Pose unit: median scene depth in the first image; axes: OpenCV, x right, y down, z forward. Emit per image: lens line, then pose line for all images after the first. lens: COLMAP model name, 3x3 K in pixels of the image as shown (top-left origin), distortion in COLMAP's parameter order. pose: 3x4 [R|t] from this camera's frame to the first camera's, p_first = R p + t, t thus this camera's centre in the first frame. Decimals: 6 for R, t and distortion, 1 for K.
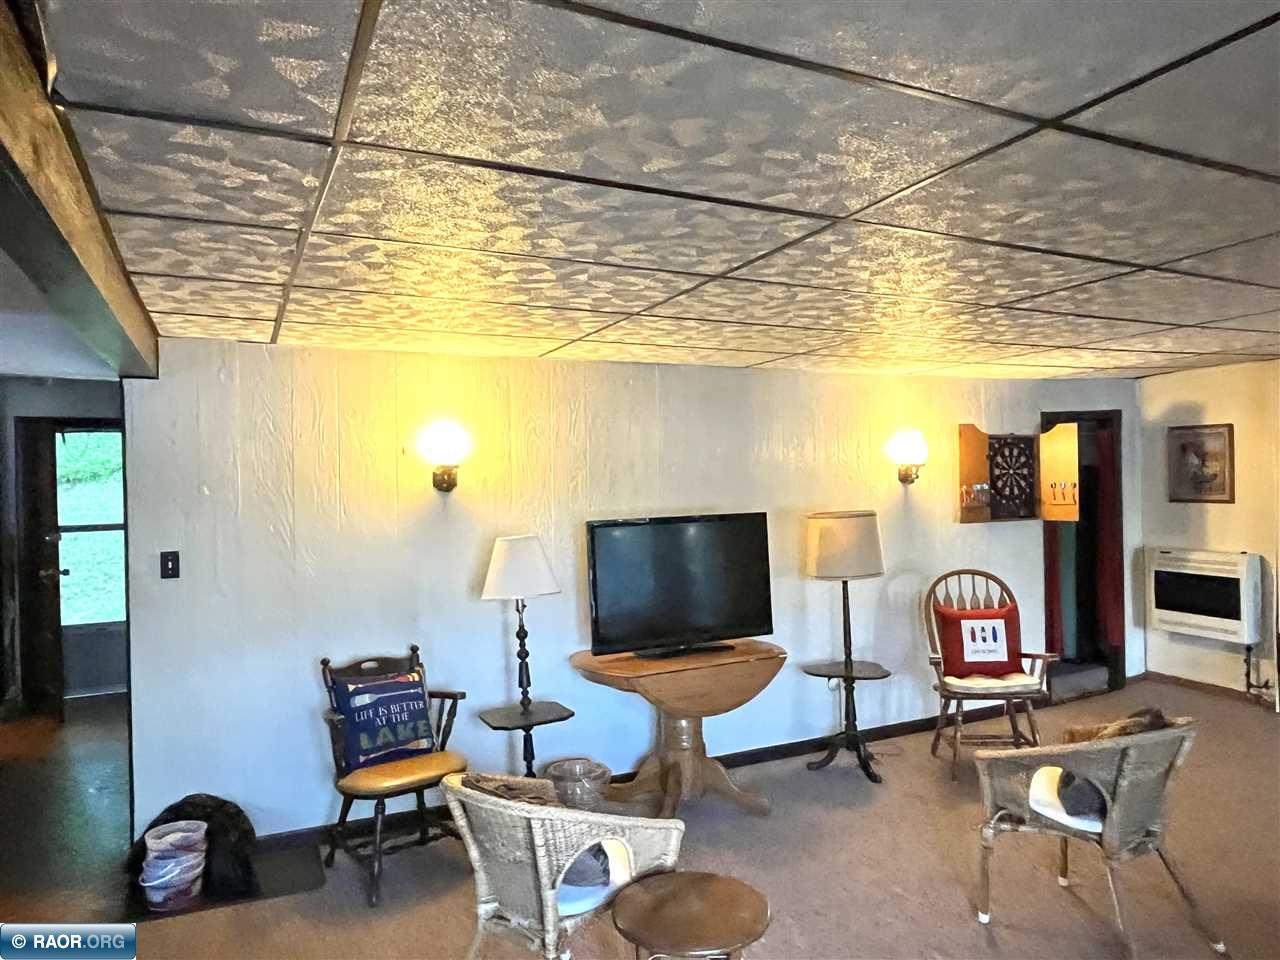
lens RADIAL K [[834.6, 0, 629.5], [0, 834.6, 482.3], [0, 0, 1]] dist [-0.000341, -0.001995]
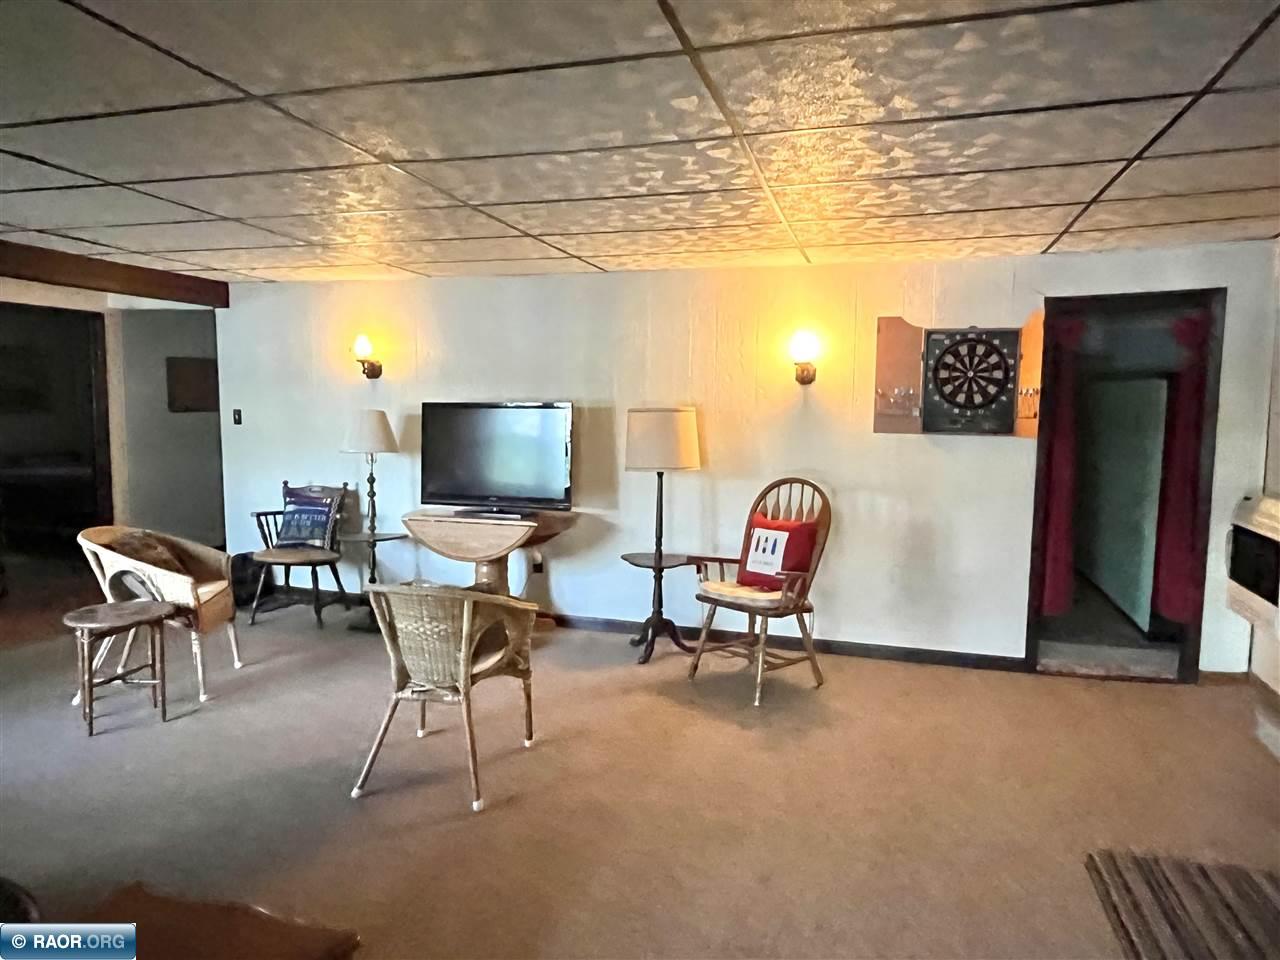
lens RADIAL K [[834.6, 0, 629.5], [0, 834.6, 482.3], [0, 0, 1]] dist [-0.000341, -0.001995]
pose [[0.737100, 0.099953, -0.668351, 0.883165], [-0.027459, 0.992615, 0.118163, 0.005285], [0.675226, -0.068745, 0.734401, 0.201026]]
